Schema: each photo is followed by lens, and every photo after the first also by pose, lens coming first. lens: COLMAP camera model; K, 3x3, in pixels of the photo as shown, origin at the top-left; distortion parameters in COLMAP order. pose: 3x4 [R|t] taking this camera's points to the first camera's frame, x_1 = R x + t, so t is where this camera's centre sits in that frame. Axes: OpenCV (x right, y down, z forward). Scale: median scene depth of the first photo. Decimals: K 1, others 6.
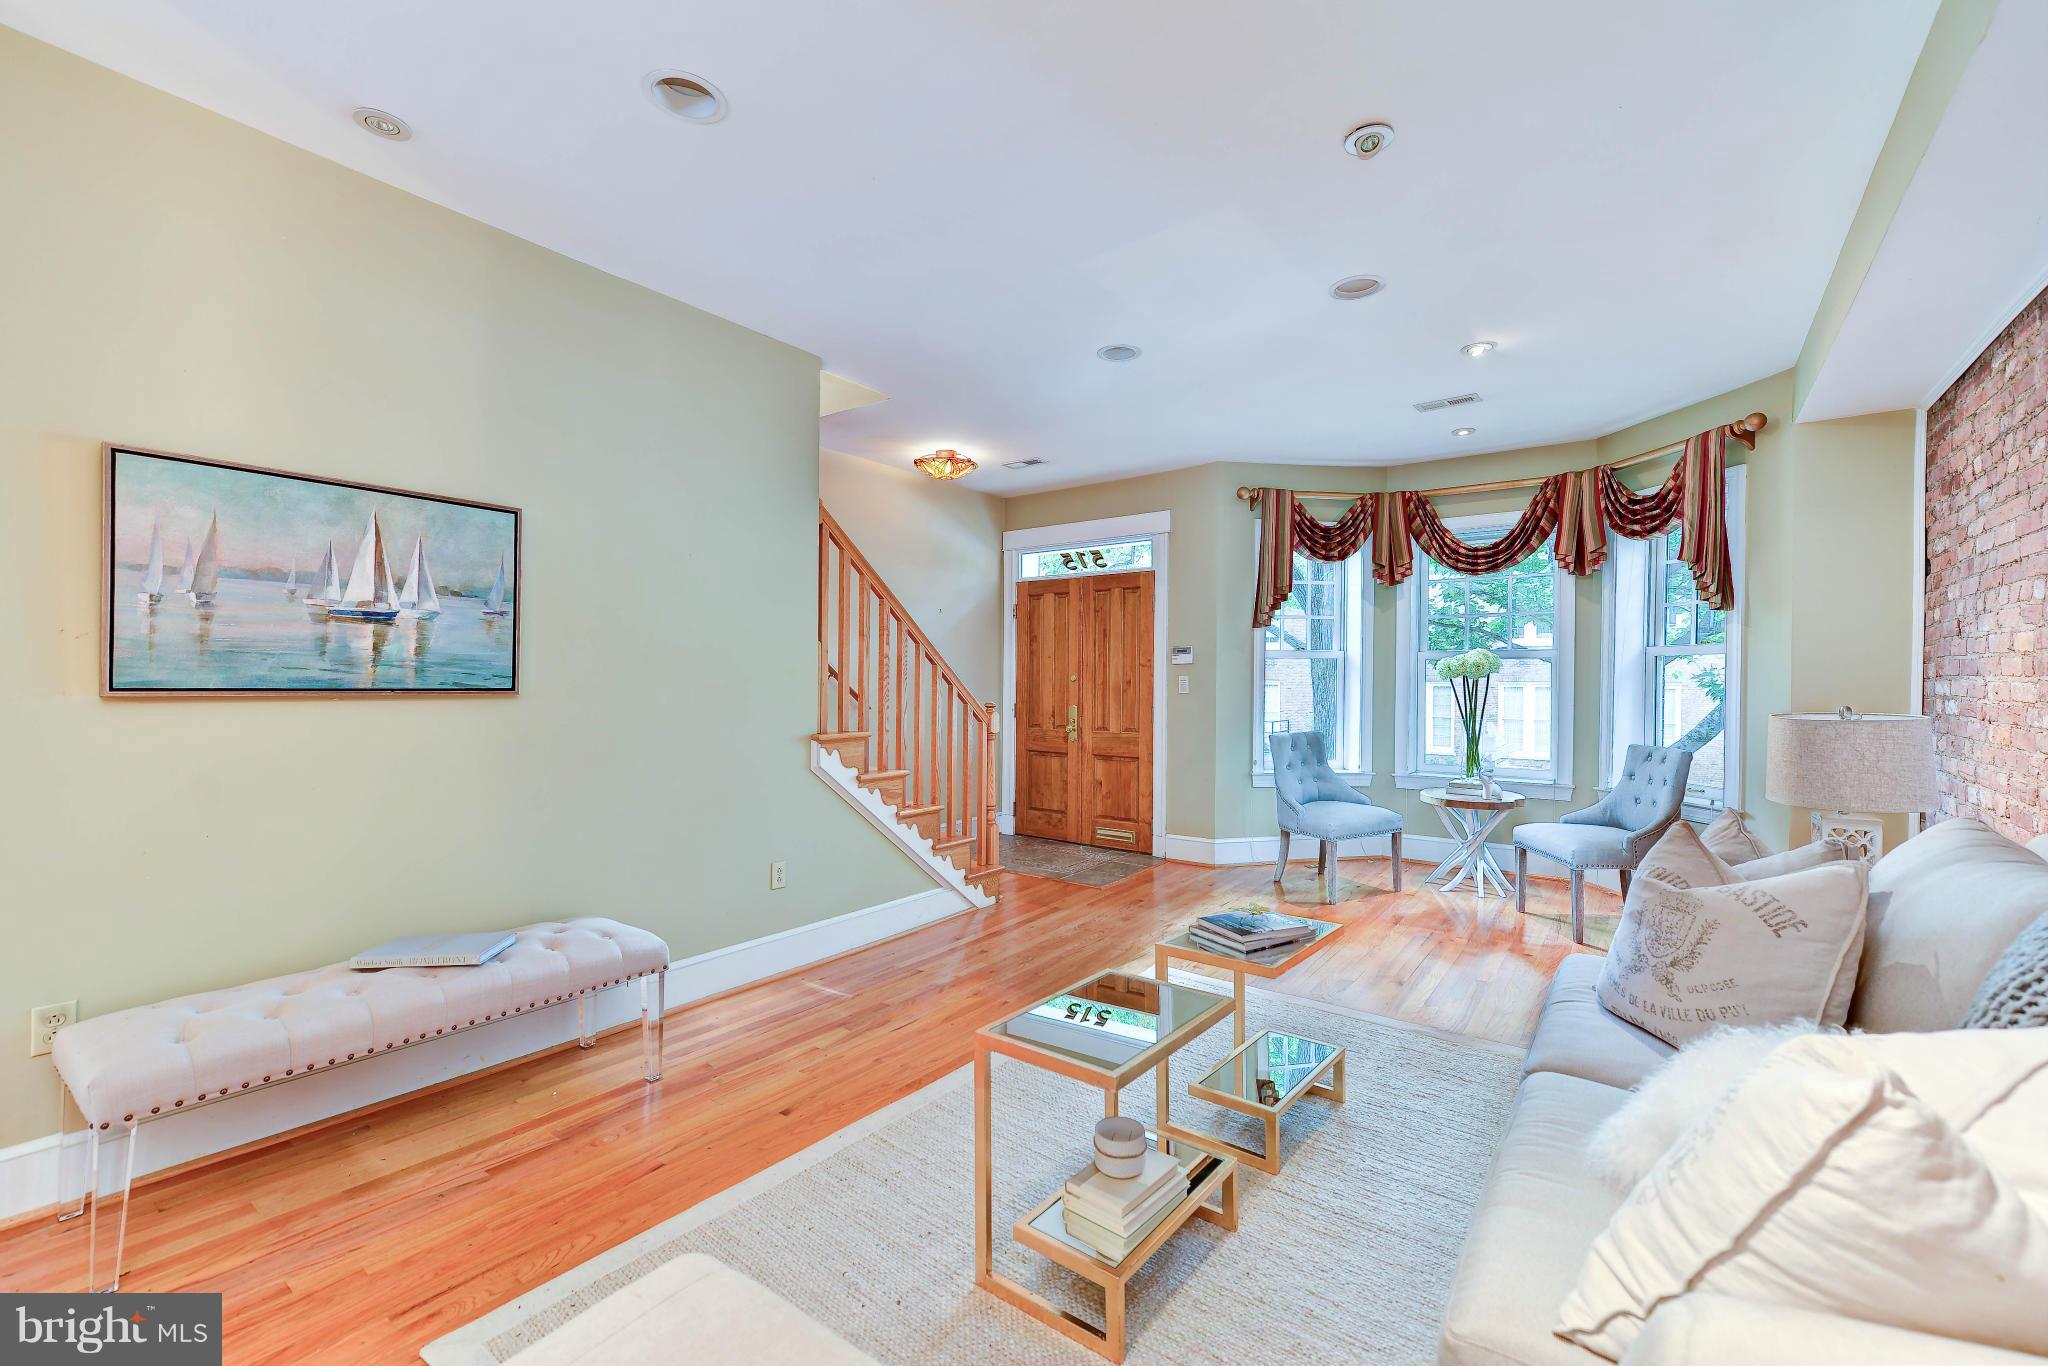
lens RADIAL K [[851.9, 0, 1024.0], [0, 851.9, 683.0], [0, 0, 1]] dist [0.001804, 0.000156]
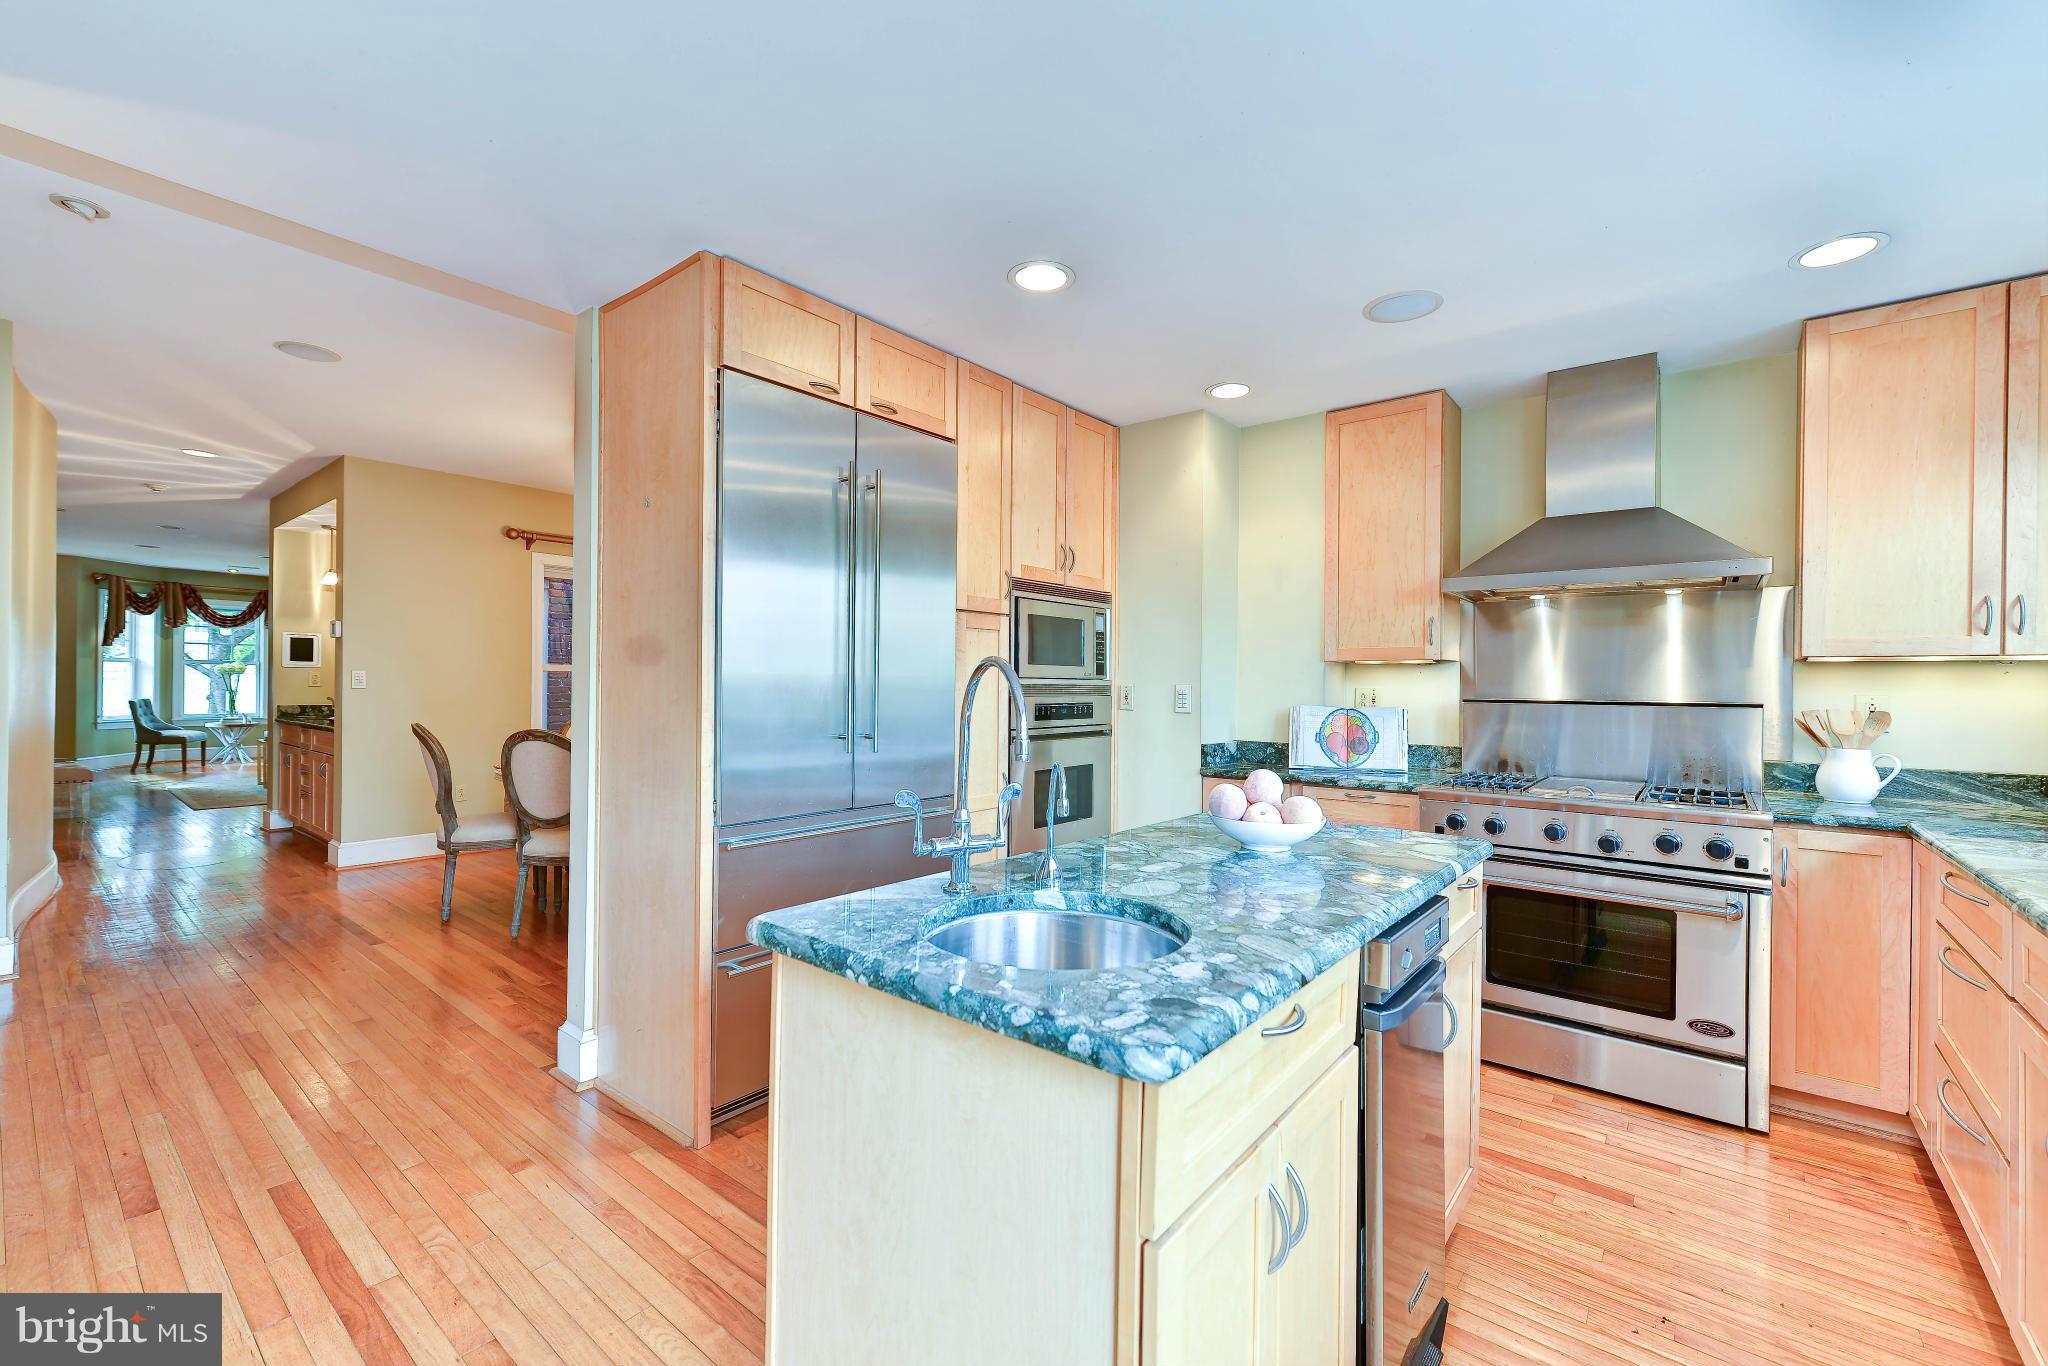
lens RADIAL K [[848.2, 0, 1024.0], [0, 848.2, 683.0], [0, 0, 1]] dist [0.000830, 0.000302]
pose [[0.048731, -0.002156, 0.998810, -1.554893], [-0.008991, 0.999956, 0.002597, -0.004741], [-0.998771, -0.009107, 0.048709, -1.182318]]
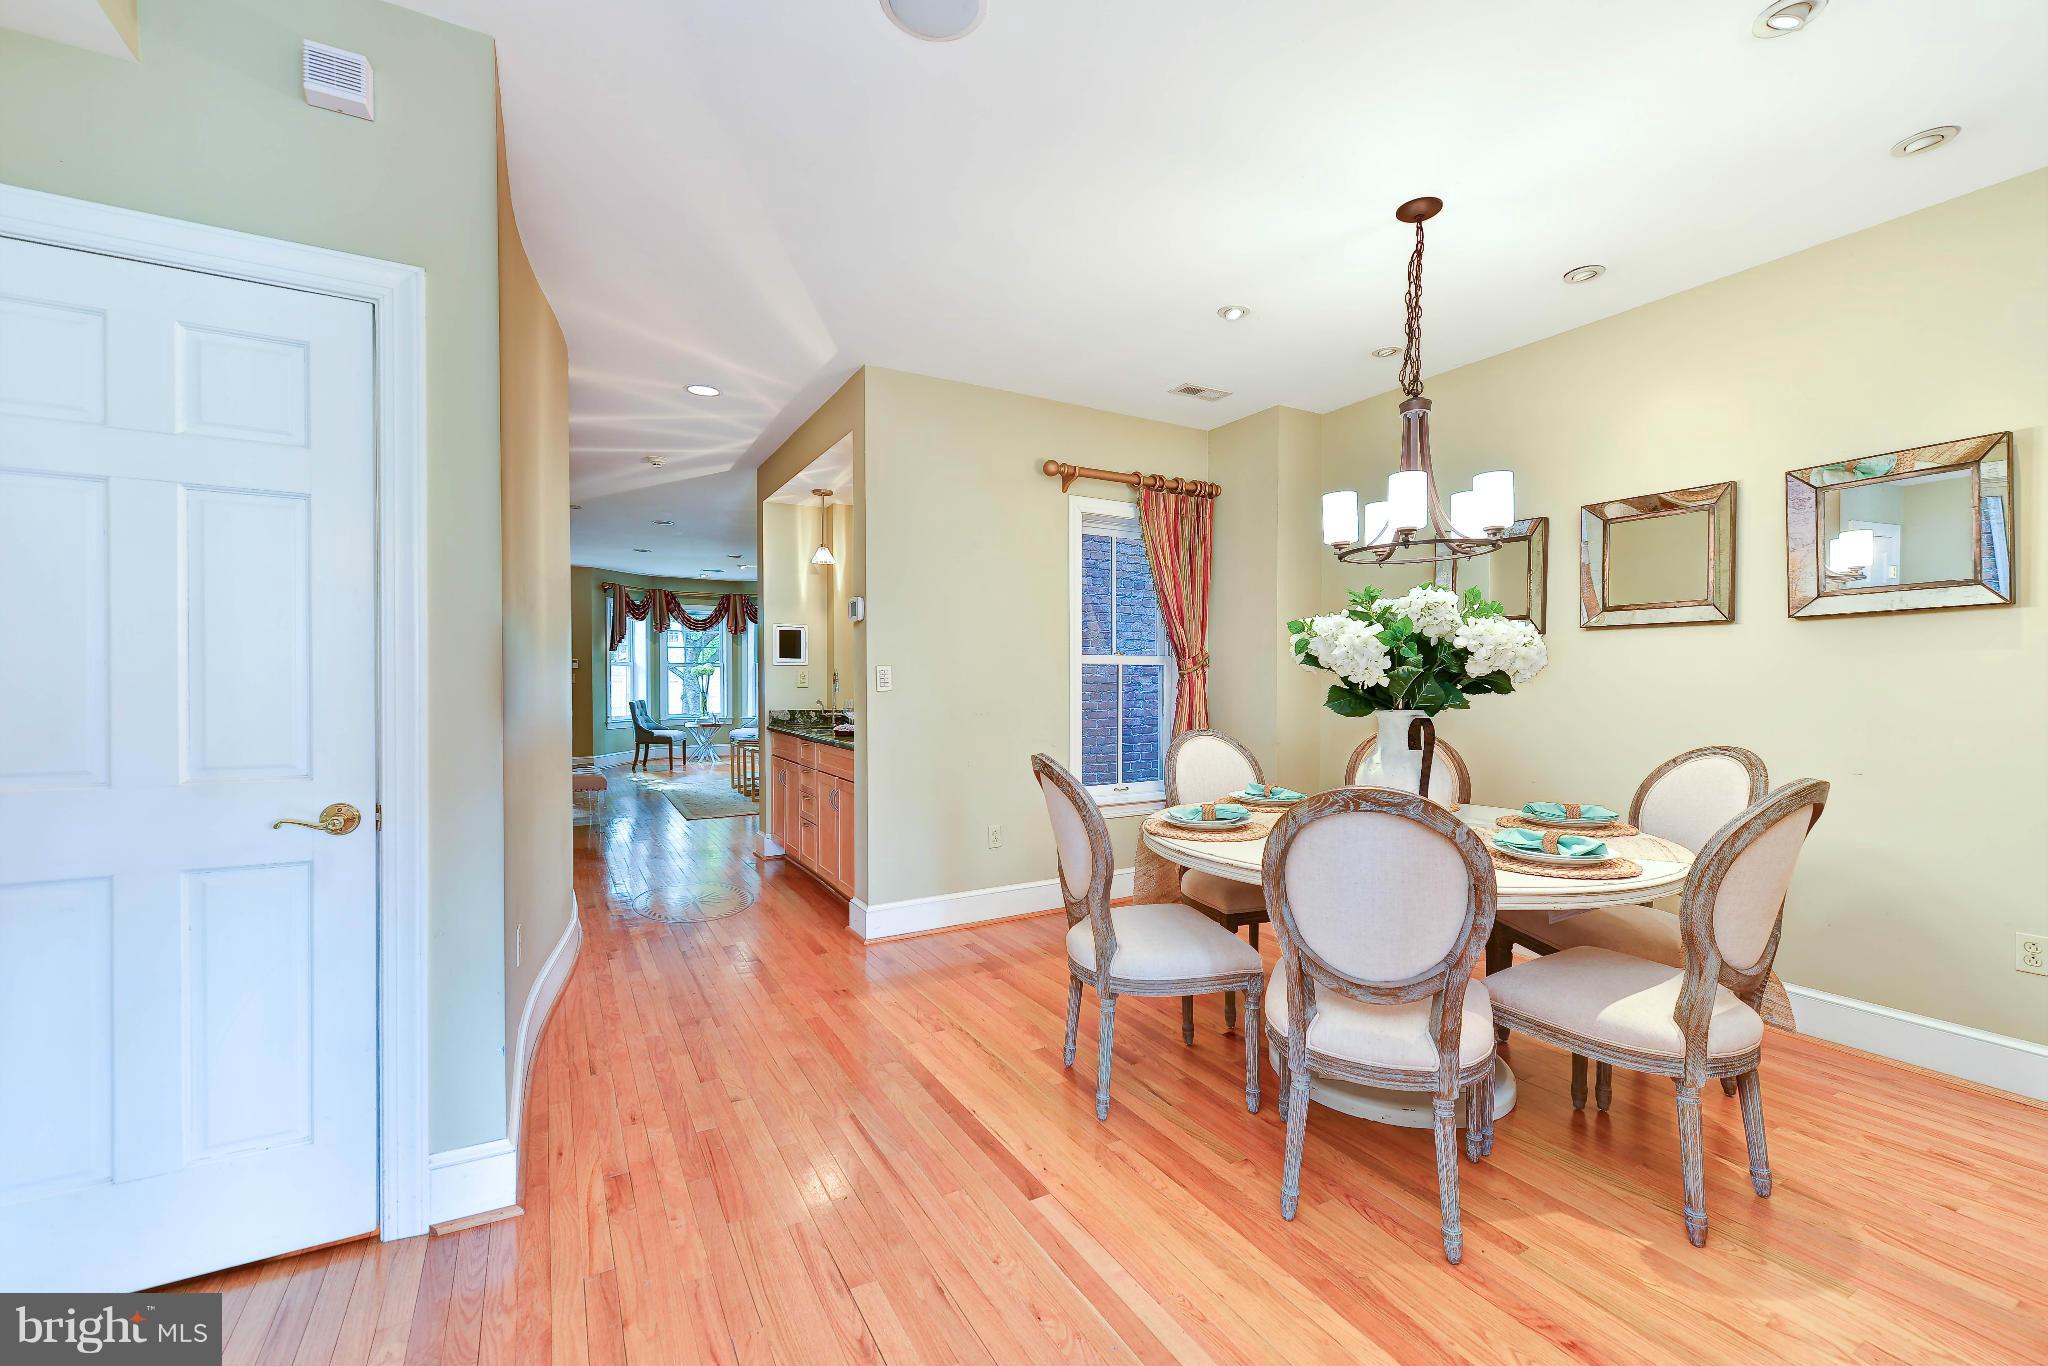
lens RADIAL K [[851.9, 0, 1024.0], [0, 851.9, 683.0], [0, 0, 1]] dist [0.001804, 0.000156]
pose [[0.408205, -0.011431, 0.912819, -1.211880], [0.005772, 0.999934, 0.009941, -0.001797], [-0.912872, 0.001211, 0.408244, -0.762634]]
